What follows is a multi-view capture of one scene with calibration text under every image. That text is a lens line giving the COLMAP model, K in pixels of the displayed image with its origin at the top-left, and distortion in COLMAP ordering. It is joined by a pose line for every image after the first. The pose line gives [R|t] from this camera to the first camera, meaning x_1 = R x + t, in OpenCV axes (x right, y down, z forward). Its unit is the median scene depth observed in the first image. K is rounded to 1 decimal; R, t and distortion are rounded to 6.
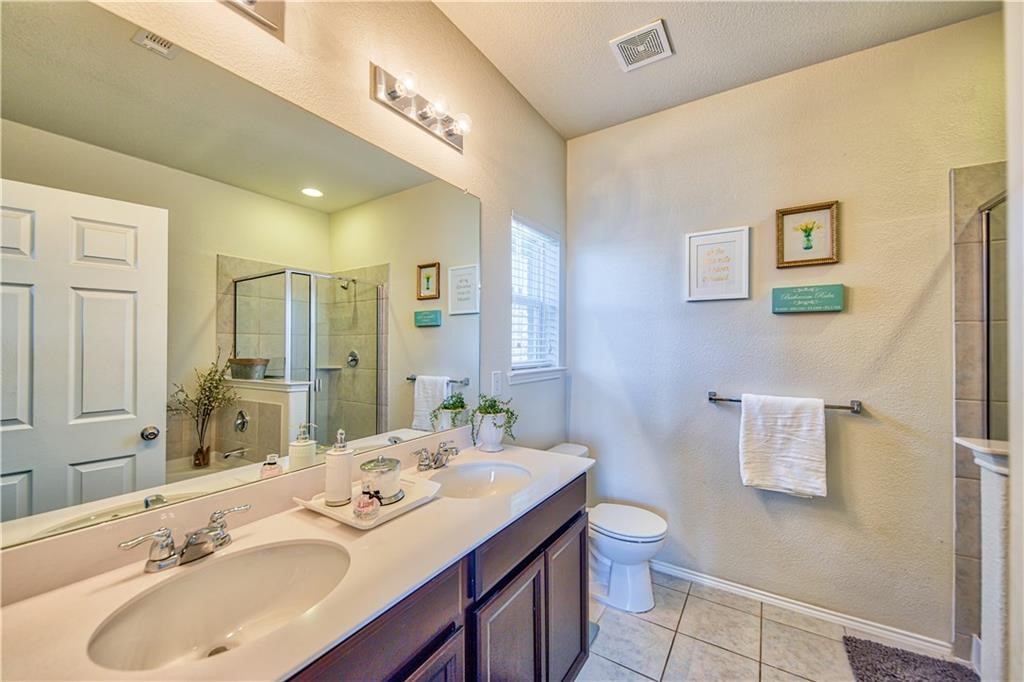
lens RADIAL K [[405.4, 0, 514.3], [0, 405.4, 342.0], [0, 0, 1]] dist [0.000640, 0.000027]
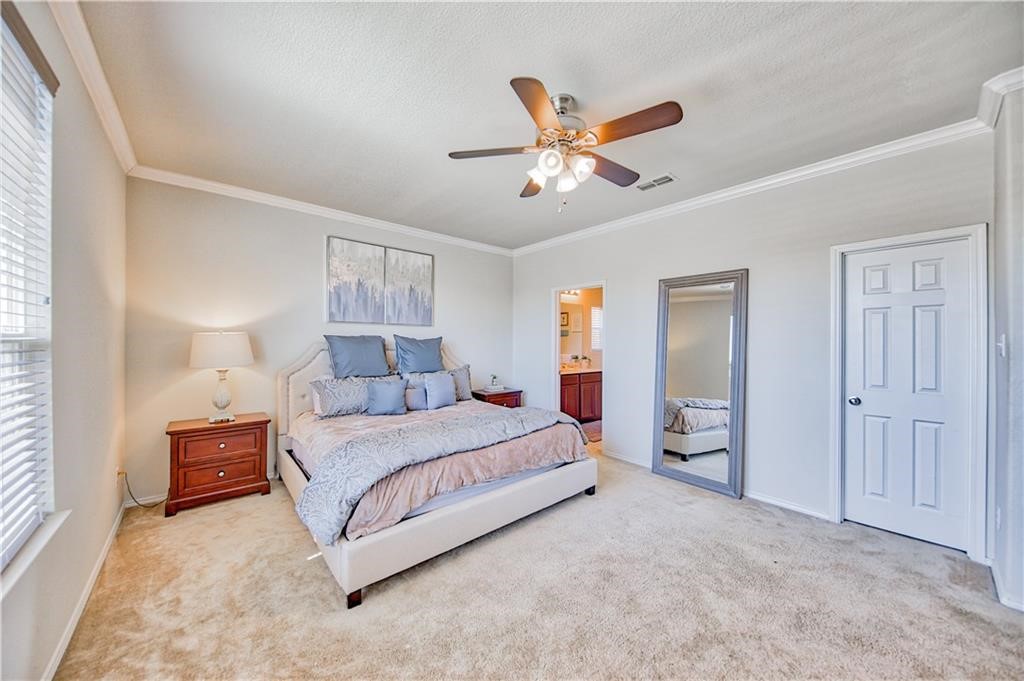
lens RADIAL K [[359.3, 0, 513.1], [0, 359.3, 341.5], [0, 0, 1]] dist [0.001443, -0.000455]
pose [[0.958236, 0.006087, -0.285912, 0.259990], [-0.003423, 0.999946, 0.009817, -0.031766], [0.285957, -0.008429, 0.958206, -2.434119]]
